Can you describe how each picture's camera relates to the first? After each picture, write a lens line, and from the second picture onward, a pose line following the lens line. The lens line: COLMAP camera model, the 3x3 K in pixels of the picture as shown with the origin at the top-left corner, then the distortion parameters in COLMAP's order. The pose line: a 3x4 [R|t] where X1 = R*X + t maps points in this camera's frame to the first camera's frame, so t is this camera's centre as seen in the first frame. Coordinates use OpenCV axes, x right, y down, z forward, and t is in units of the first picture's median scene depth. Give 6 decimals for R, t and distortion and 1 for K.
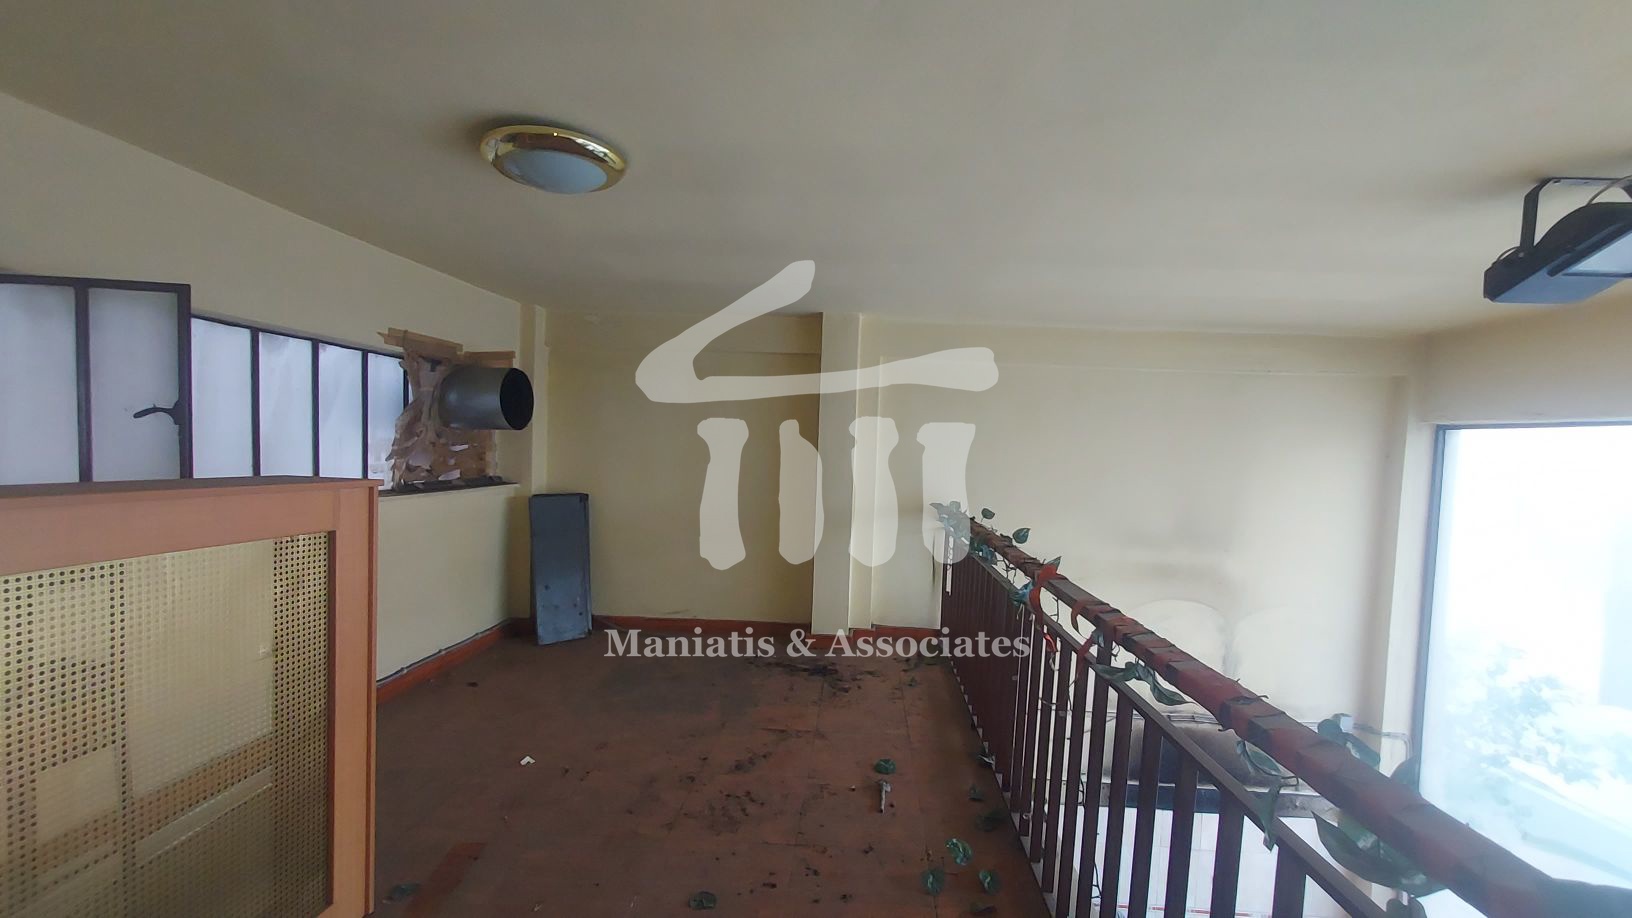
lens RADIAL K [[649.3, 0, 846.2], [0, 649.3, 476.9], [0, 0, 1]] dist [-0.002886, -0.000685]
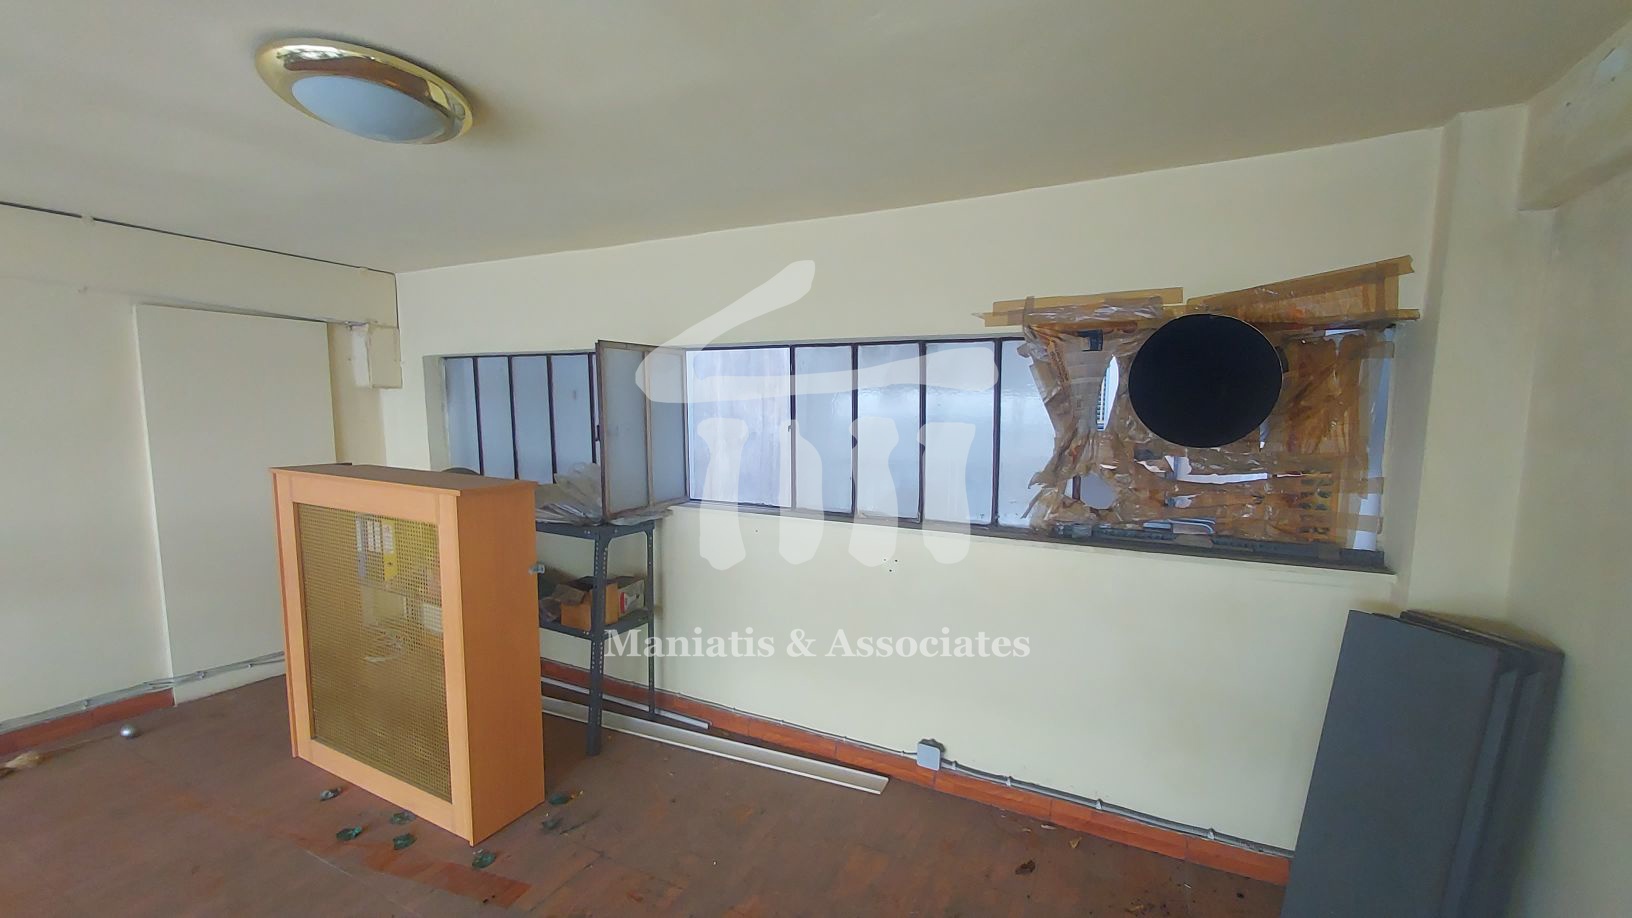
lens RADIAL K [[649.3, 0, 838.1], [0, 649.3, 473.3], [0, 0, 1]] dist [-0.002886, -0.000685]
pose [[-0.411994, 0.057486, -0.909371, 0.034010], [-0.063746, 0.993744, 0.091700, -0.117413], [0.908954, 0.095748, -0.405752, 1.385565]]
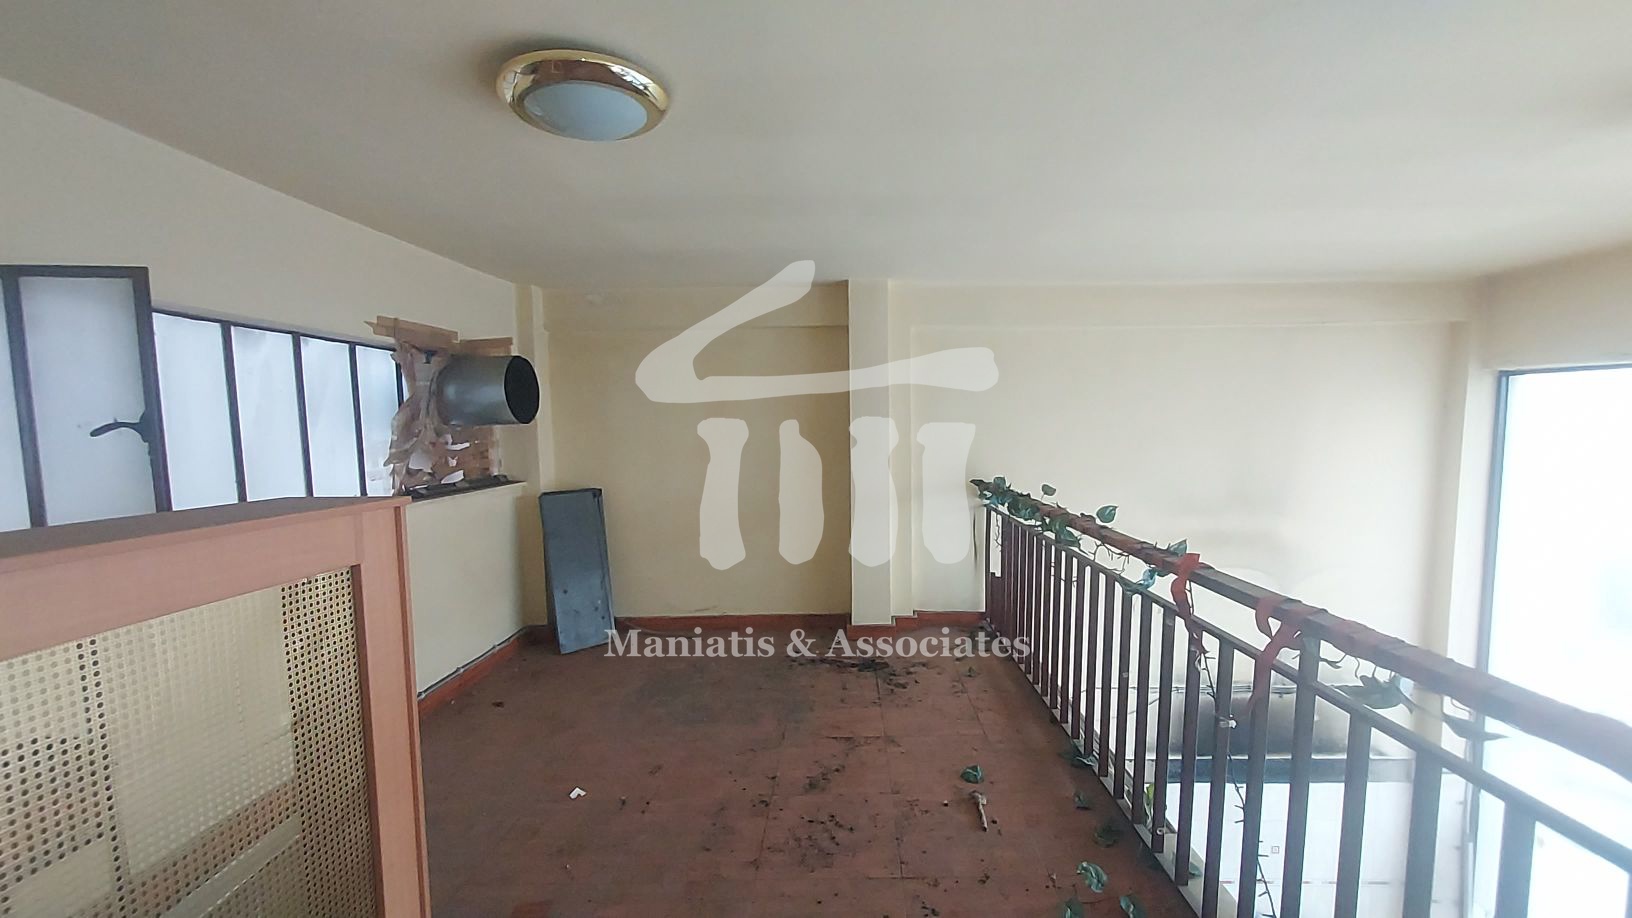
lens RADIAL K [[649.3, 0, 845.5], [0, 649.3, 477.2], [0, 0, 1]] dist [-0.002886, -0.000685]
pose [[0.998390, -0.051441, 0.023886, -0.120415], [0.050452, 0.997913, 0.040312, -0.016839], [-0.025910, -0.039042, 0.998902, 0.110269]]
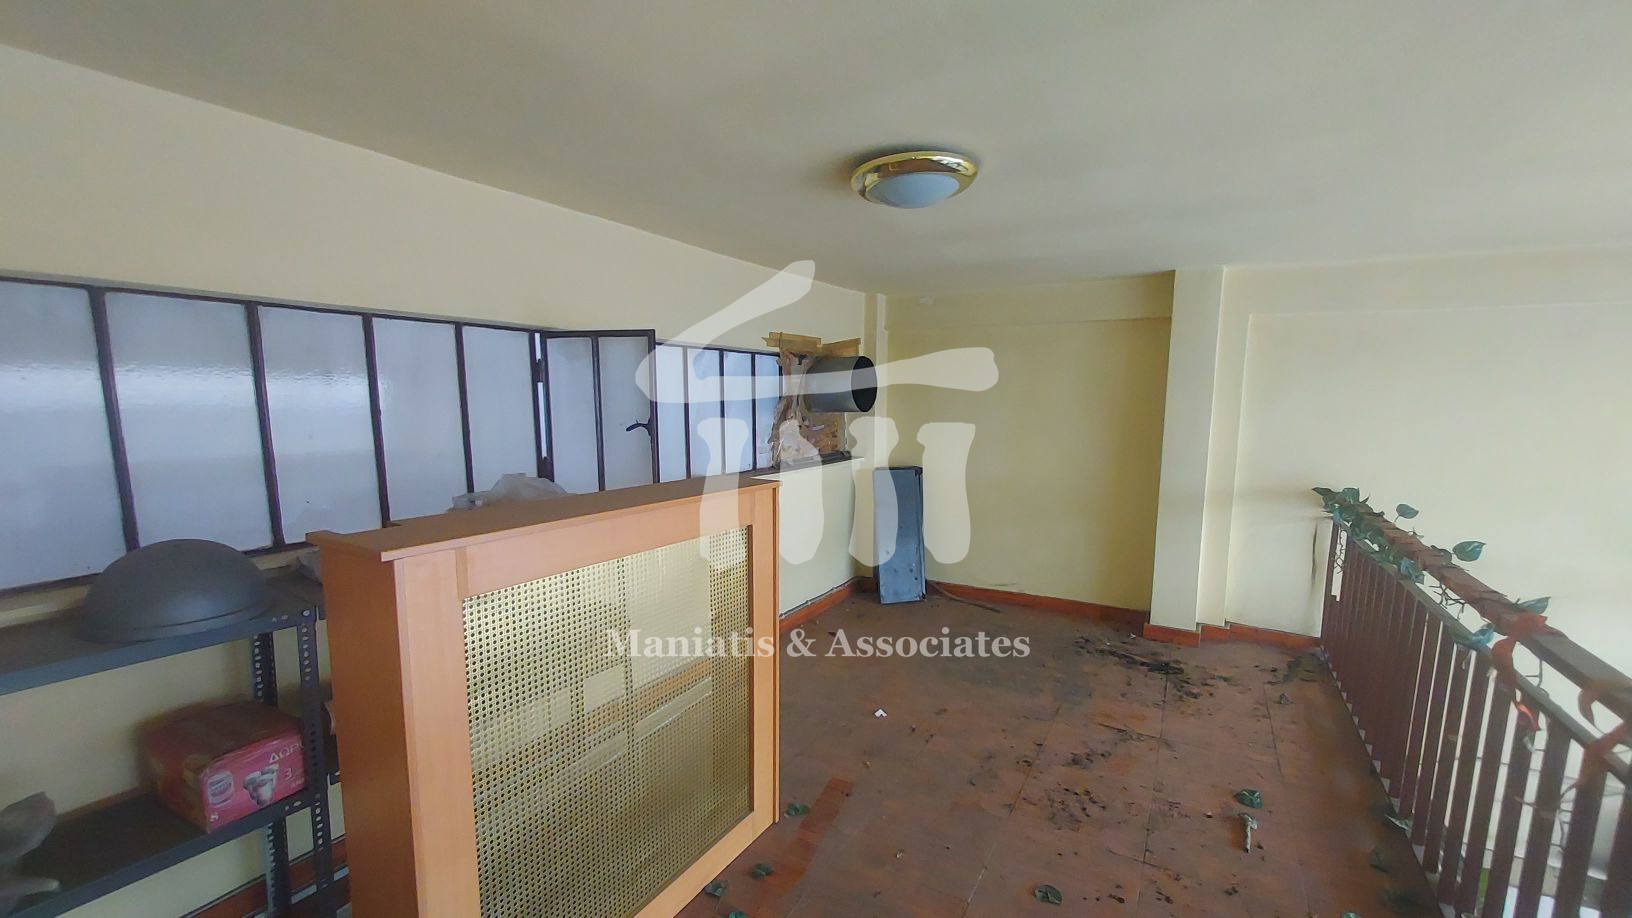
lens RADIAL K [[649.3, 0, 841.3], [0, 649.3, 480.2], [0, 0, 1]] dist [-0.002886, -0.000685]
pose [[0.887291, 0.028259, -0.460344, -0.039751], [0.007133, 0.997161, 0.074962, -0.058151], [0.461156, -0.069797, 0.884570, -0.011971]]
